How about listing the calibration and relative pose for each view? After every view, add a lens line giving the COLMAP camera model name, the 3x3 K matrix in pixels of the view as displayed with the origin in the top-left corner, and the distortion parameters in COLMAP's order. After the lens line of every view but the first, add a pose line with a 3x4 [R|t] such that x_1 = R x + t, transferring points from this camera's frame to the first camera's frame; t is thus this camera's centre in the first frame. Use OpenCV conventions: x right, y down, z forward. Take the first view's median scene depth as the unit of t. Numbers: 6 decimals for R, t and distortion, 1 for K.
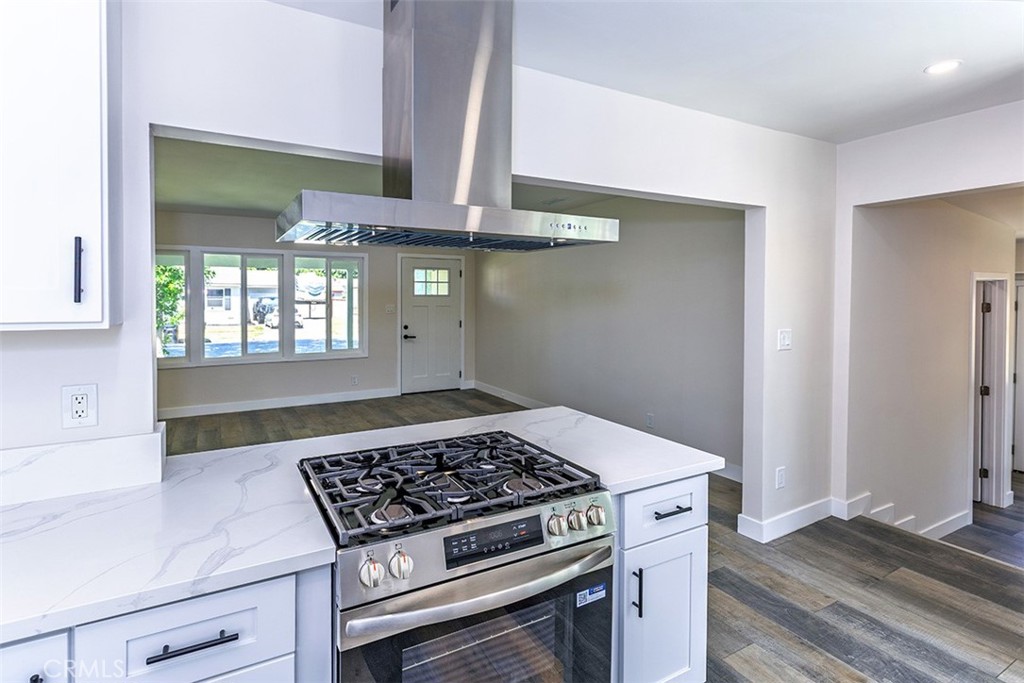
lens RADIAL K [[494.5, 0, 487.0], [0, 494.5, 304.2], [0, 0, 1]] dist [0.021141, -0.000974]
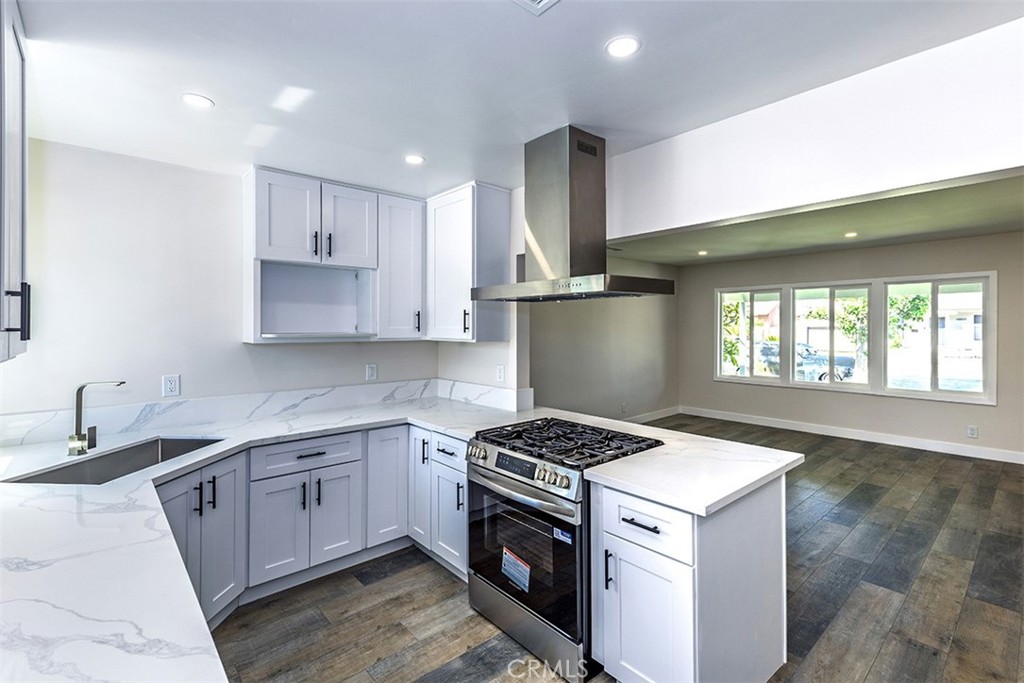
lens RADIAL K [[463.1, 0, 514.4], [0, 463.1, 325.0], [0, 0, 1]] dist [0.002540, -0.000078]
pose [[0.226539, -0.001269, -0.974001, 0.276737], [-0.012497, 0.999913, -0.004209, -0.005563], [0.973922, 0.013126, 0.226503, 0.099751]]
